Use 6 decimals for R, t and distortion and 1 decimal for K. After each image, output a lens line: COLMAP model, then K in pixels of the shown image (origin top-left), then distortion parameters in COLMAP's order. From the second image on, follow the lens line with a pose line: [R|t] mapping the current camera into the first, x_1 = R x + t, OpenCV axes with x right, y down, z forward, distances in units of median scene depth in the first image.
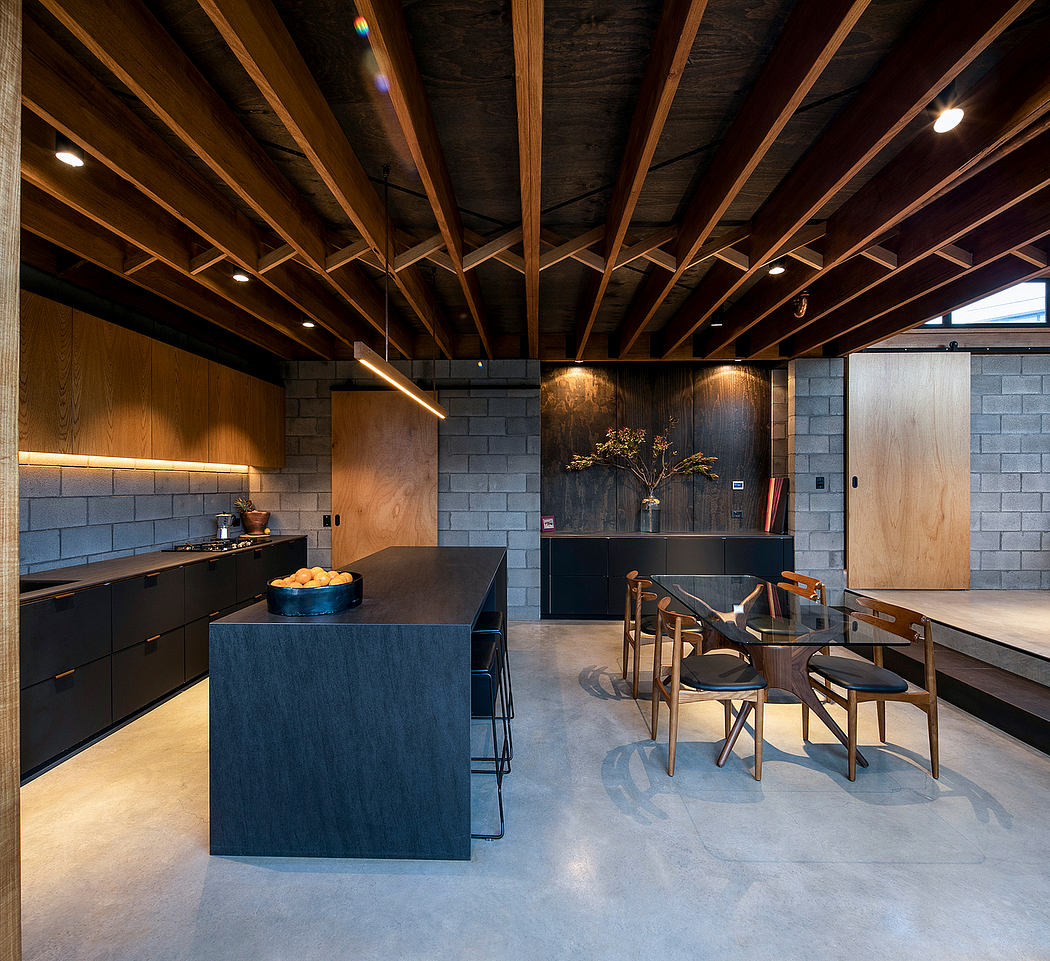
lens RADIAL K [[512.4, 0, 525.0], [0, 512.4, 480.5], [0, 0, 1]] dist [0.000279, 0.000014]
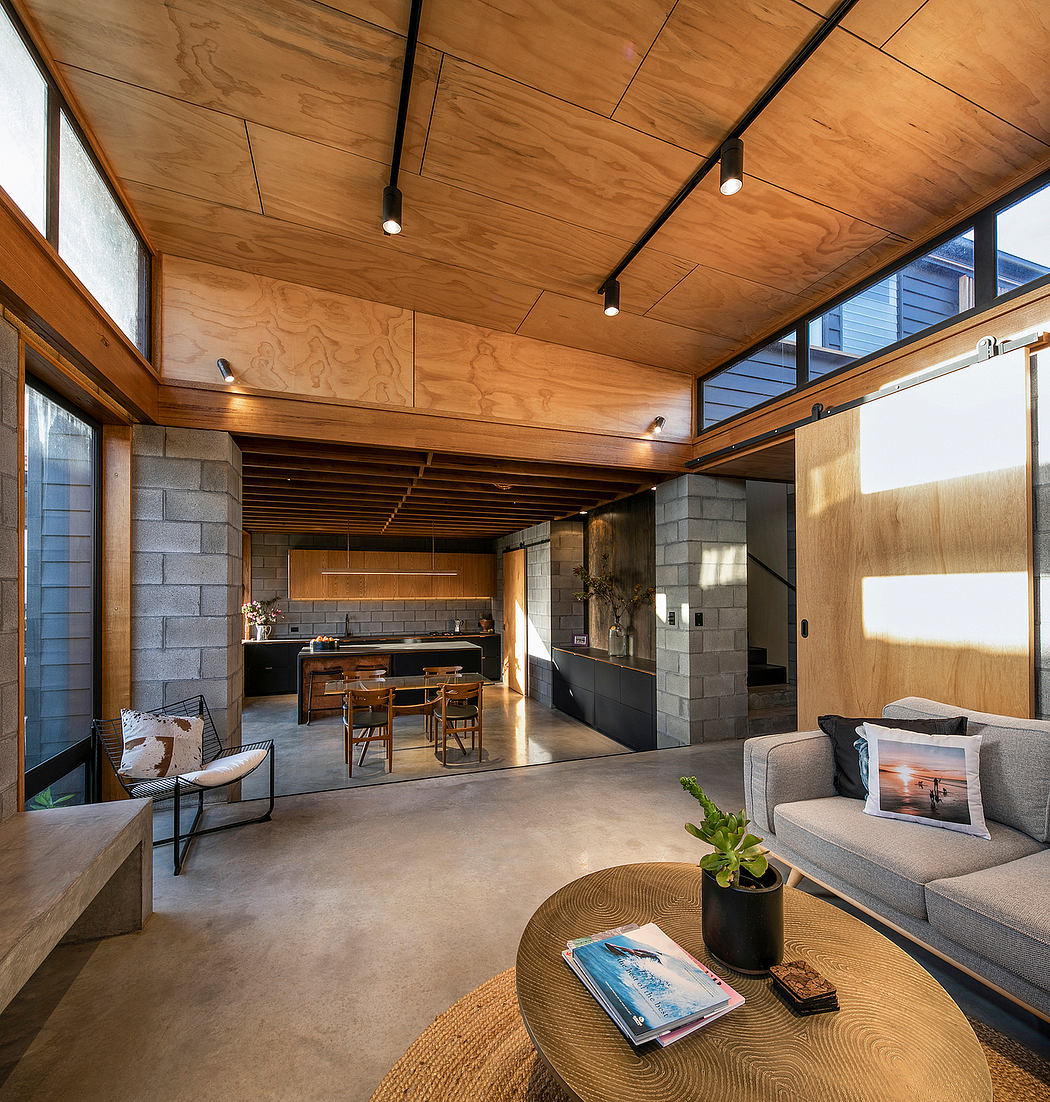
lens RADIAL K [[512.4, 0, 524.4], [0, 512.4, 589.3], [0, 0, 1]] dist [-0.000002, 0.000033]
pose [[0.356828, -0.007175, -0.934143, 1.505817], [0.011053, 0.999933, -0.003458, -0.052403], [0.934105, -0.009091, 0.356883, 0.502842]]
